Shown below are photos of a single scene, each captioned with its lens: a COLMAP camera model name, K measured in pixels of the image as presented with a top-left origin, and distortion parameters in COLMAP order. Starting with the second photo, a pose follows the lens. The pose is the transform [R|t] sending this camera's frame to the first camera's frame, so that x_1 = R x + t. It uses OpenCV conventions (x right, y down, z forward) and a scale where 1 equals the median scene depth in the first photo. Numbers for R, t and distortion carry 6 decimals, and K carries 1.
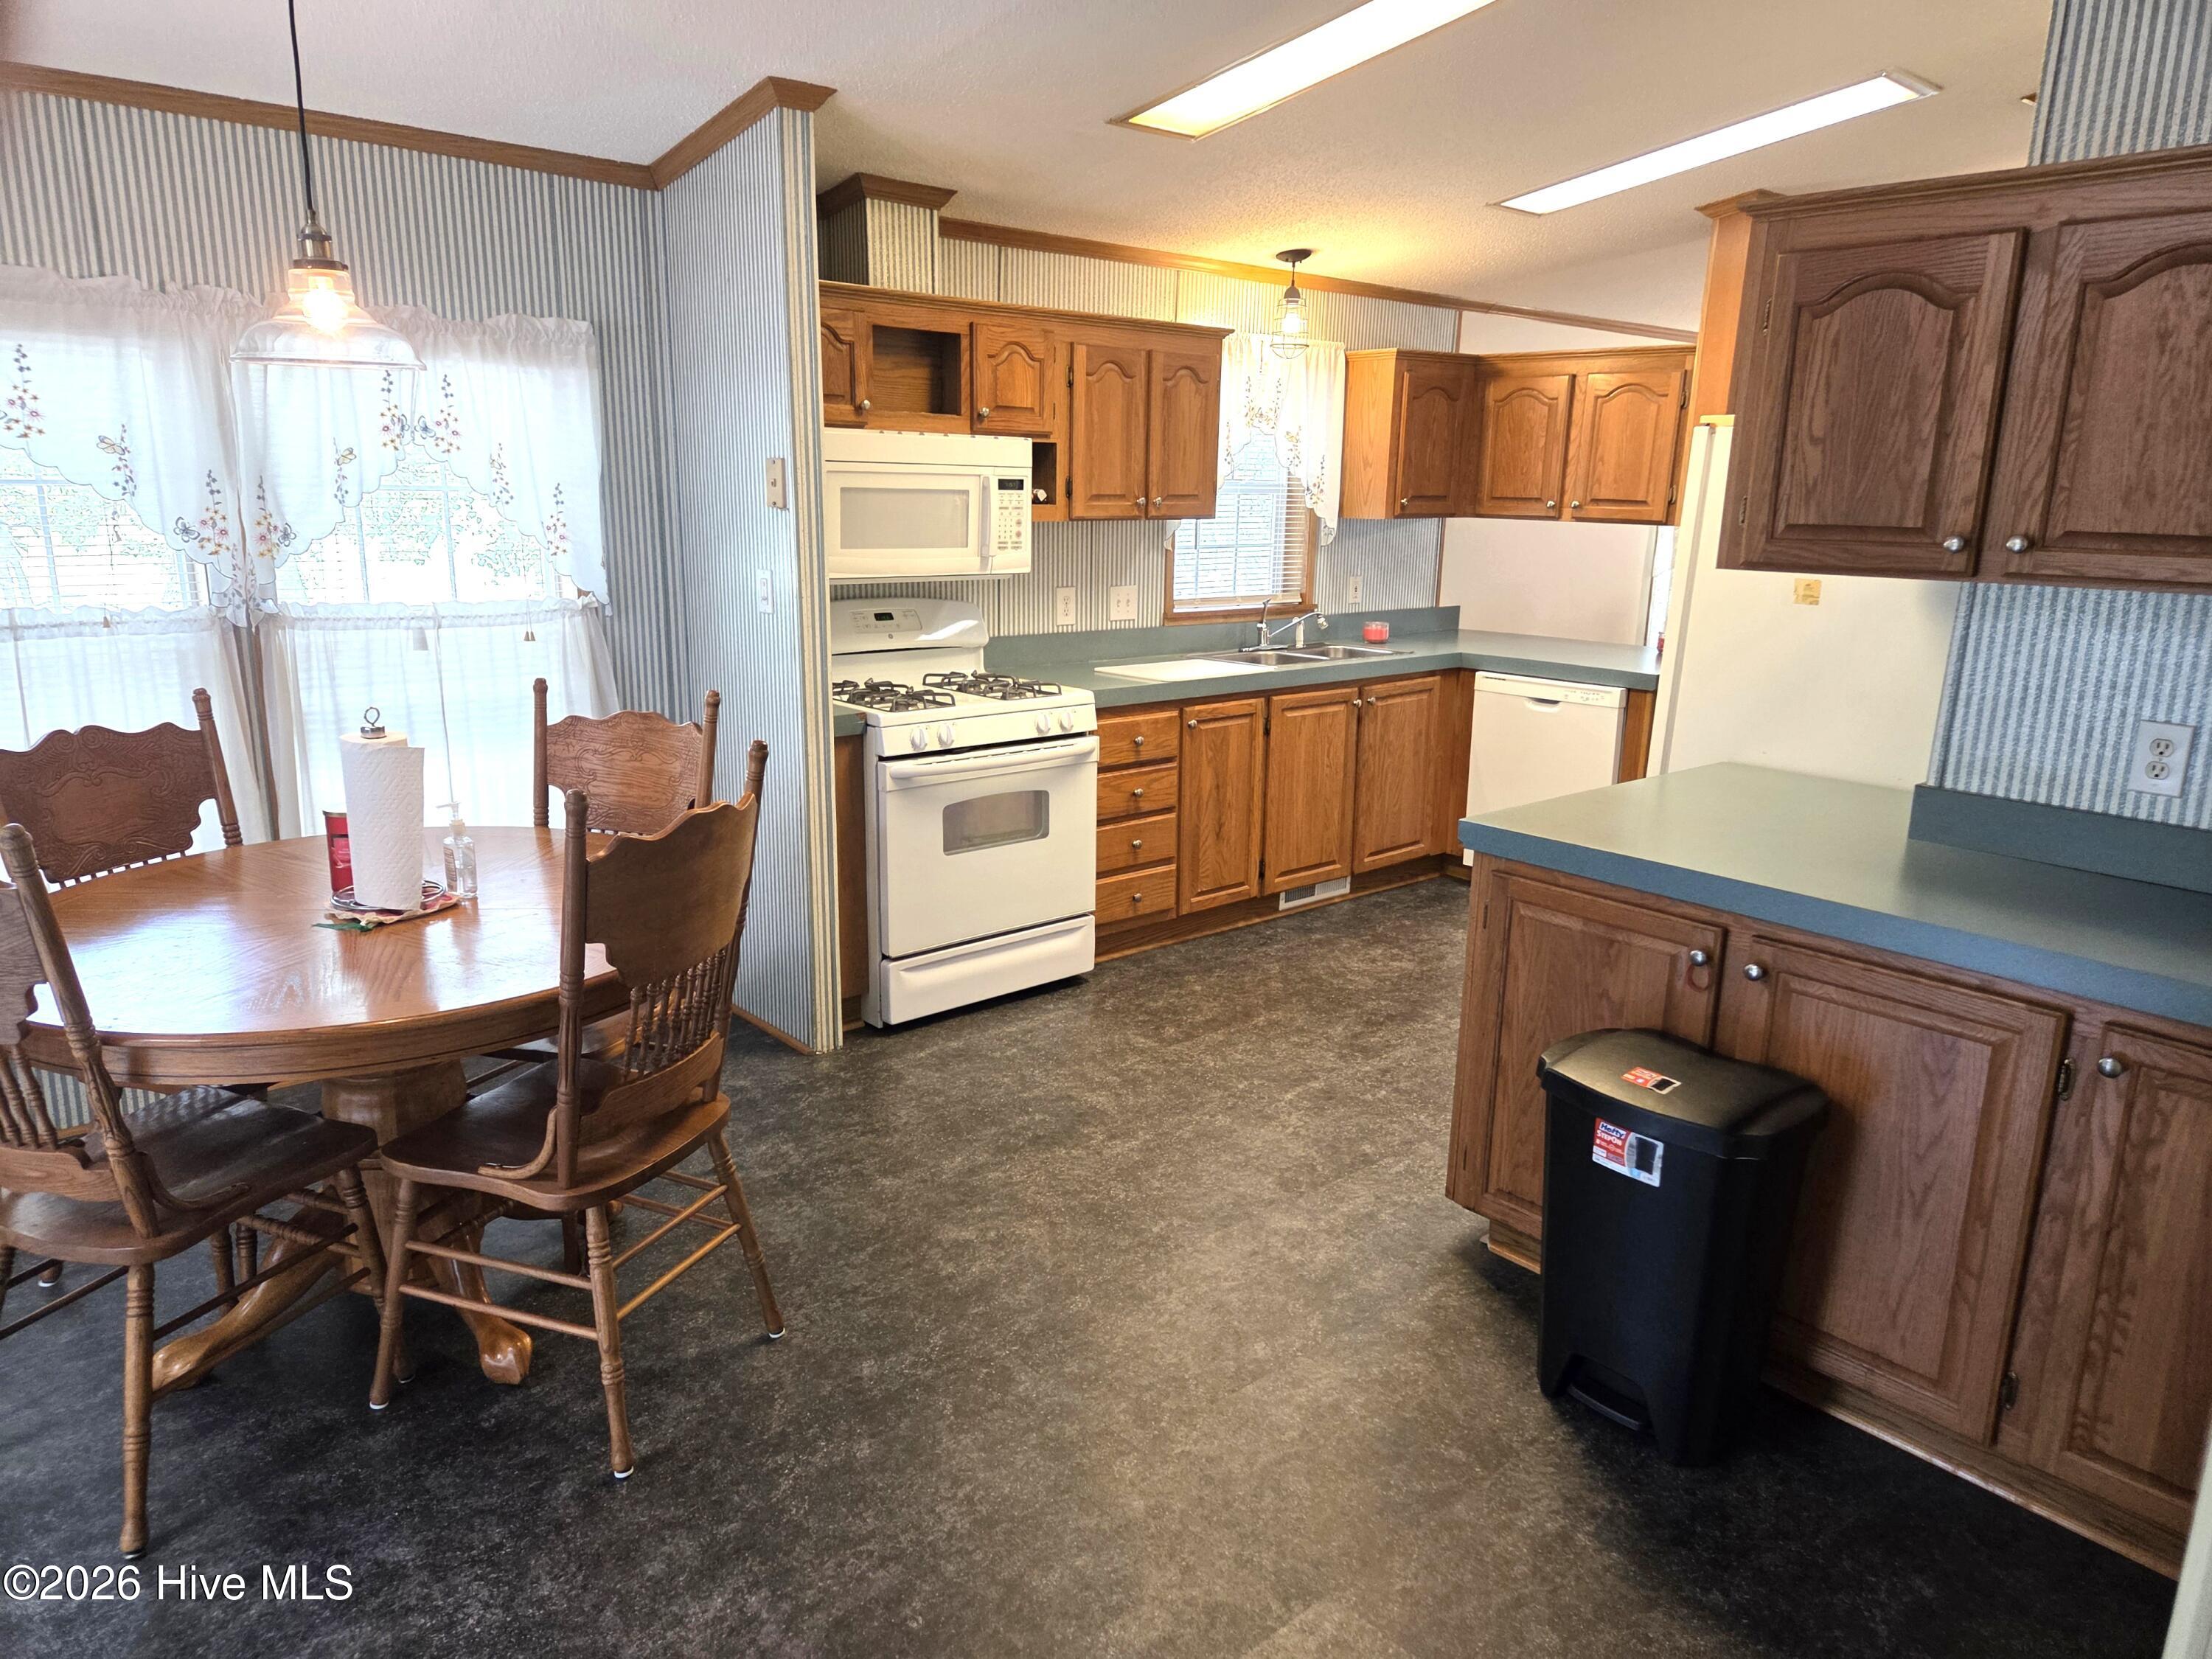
lens RADIAL K [[1478.3, 0, 1105.8], [0, 1478.3, 824.6], [0, 0, 1]] dist [0.067423, -0.051412]
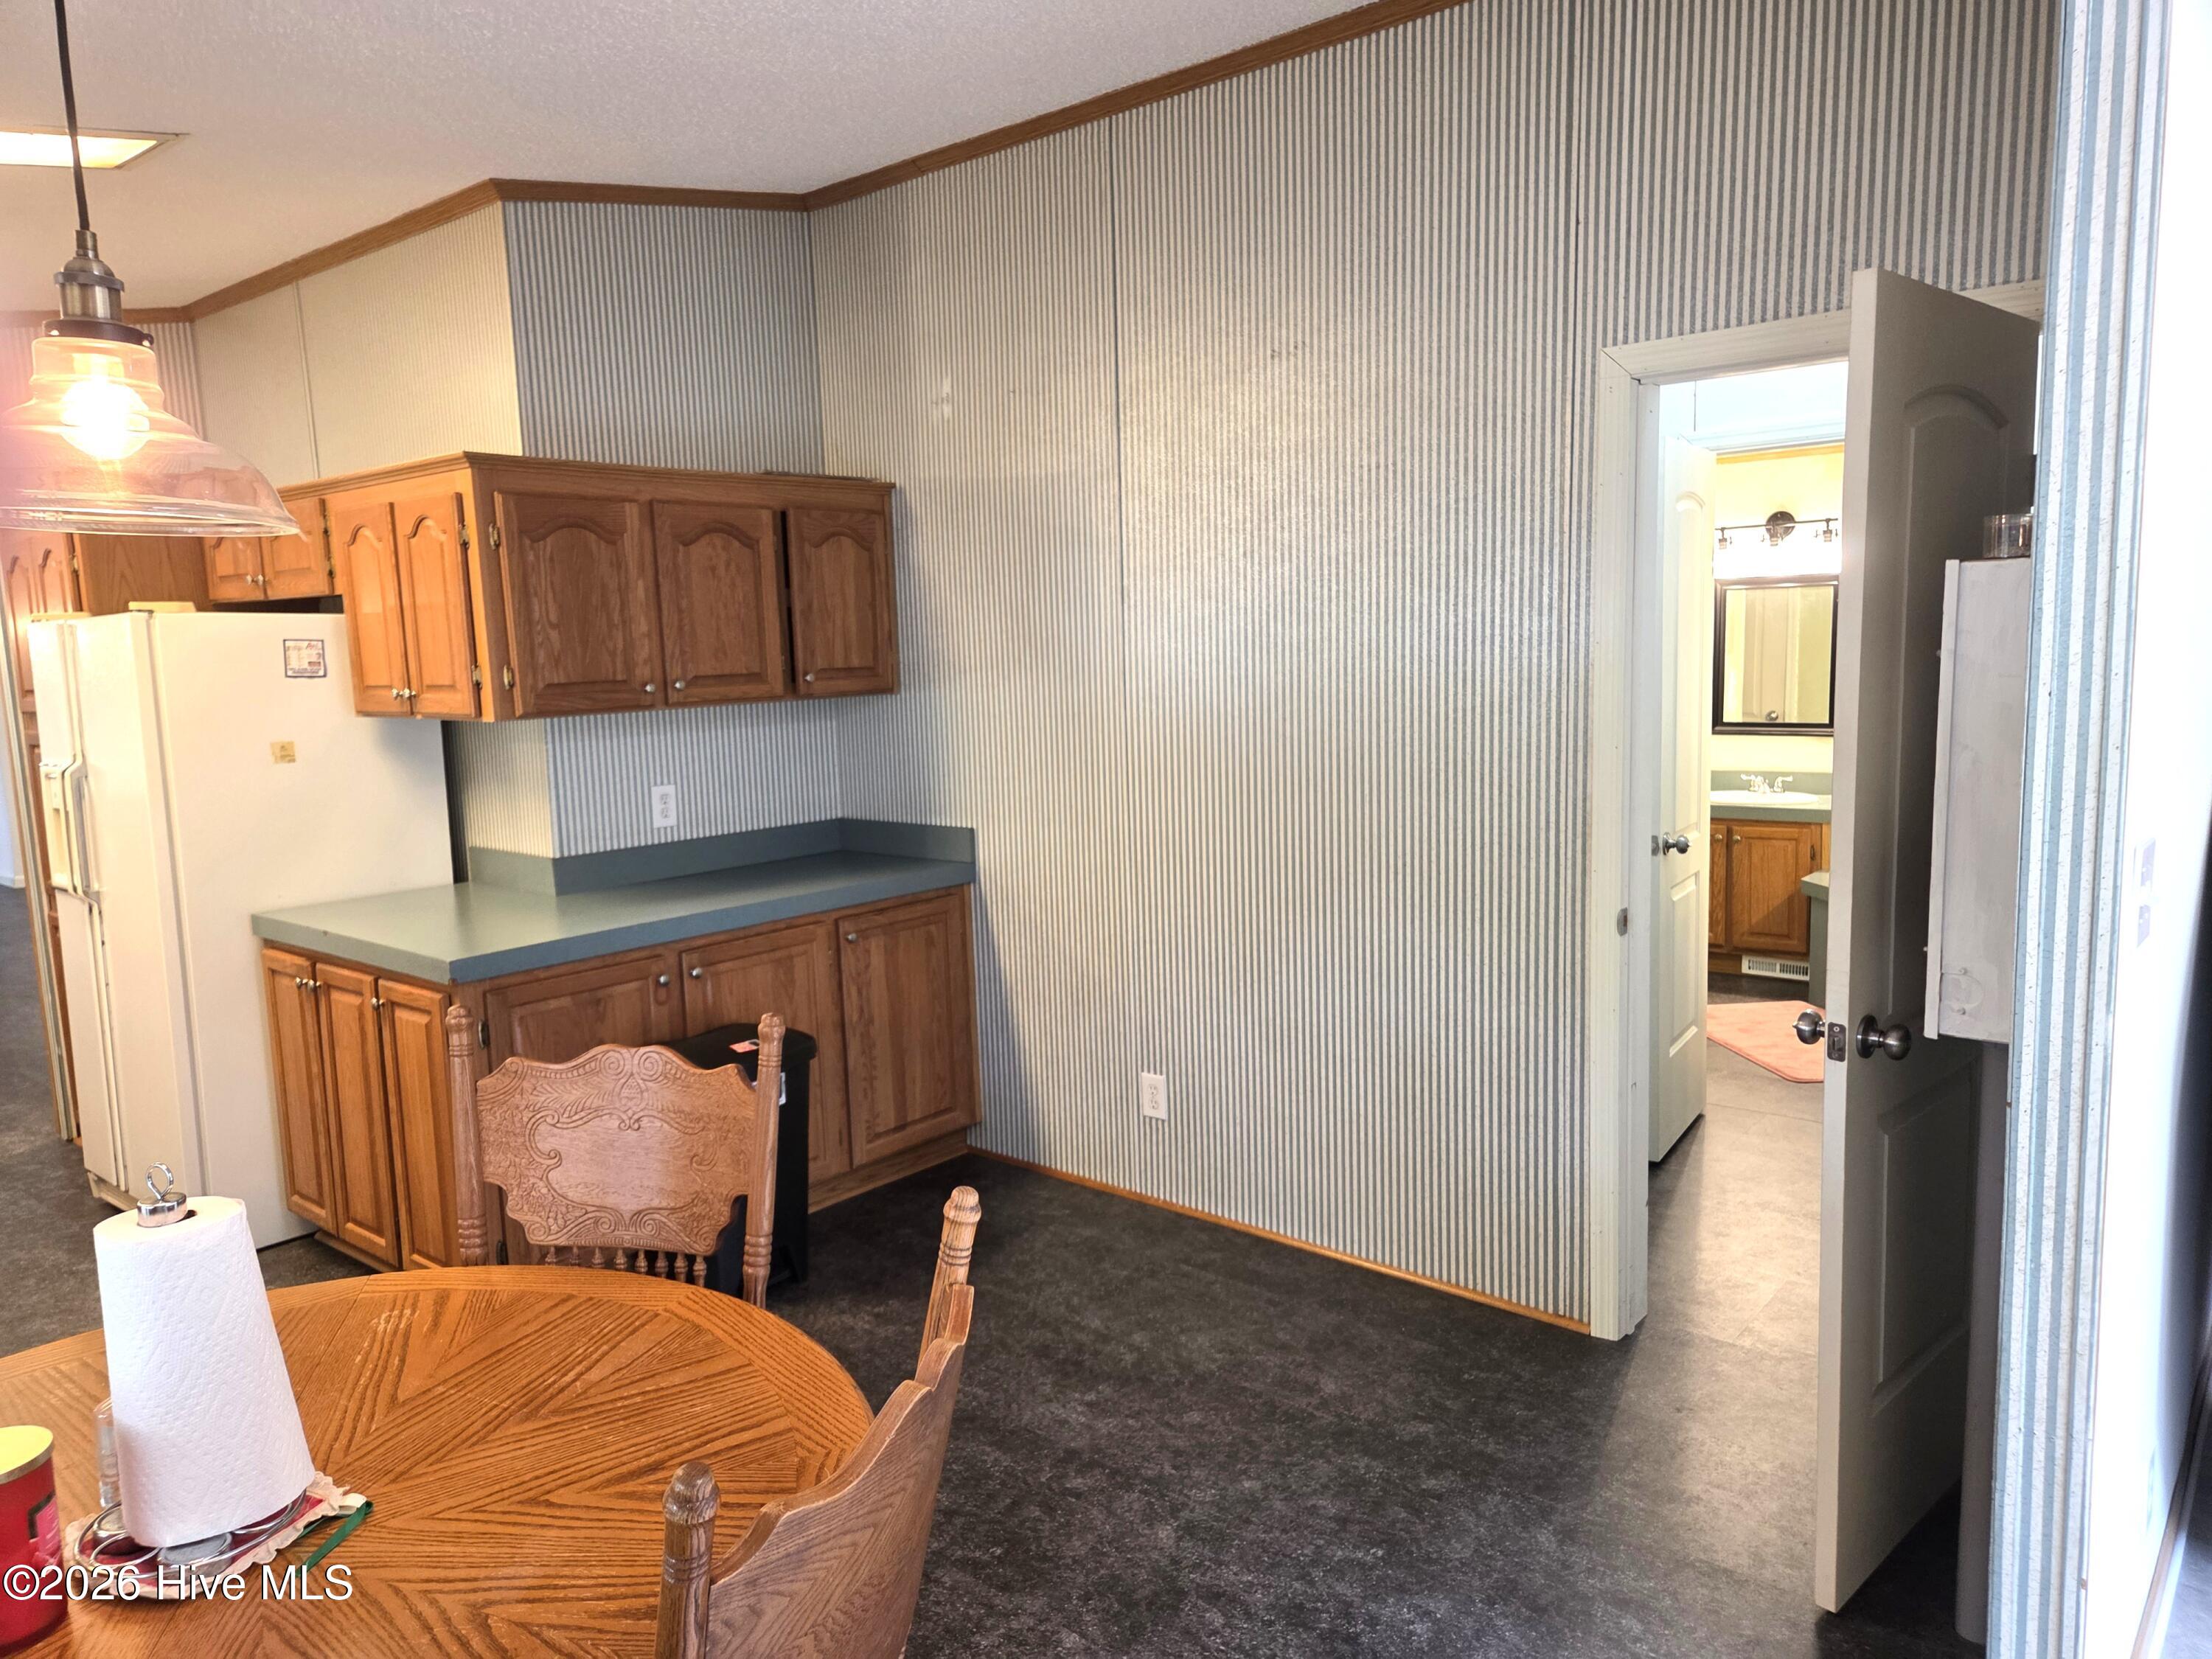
lens RADIAL K [[1478.3, 0, 1098.0], [0, 1478.3, 822.4], [0, 0, 1]] dist [0.067423, -0.051412]
pose [[-0.150552, -0.139493, 0.978711, -1.061914], [0.254281, 0.951223, 0.174690, -0.201391], [-0.955340, 0.275168, -0.107738, 0.737970]]
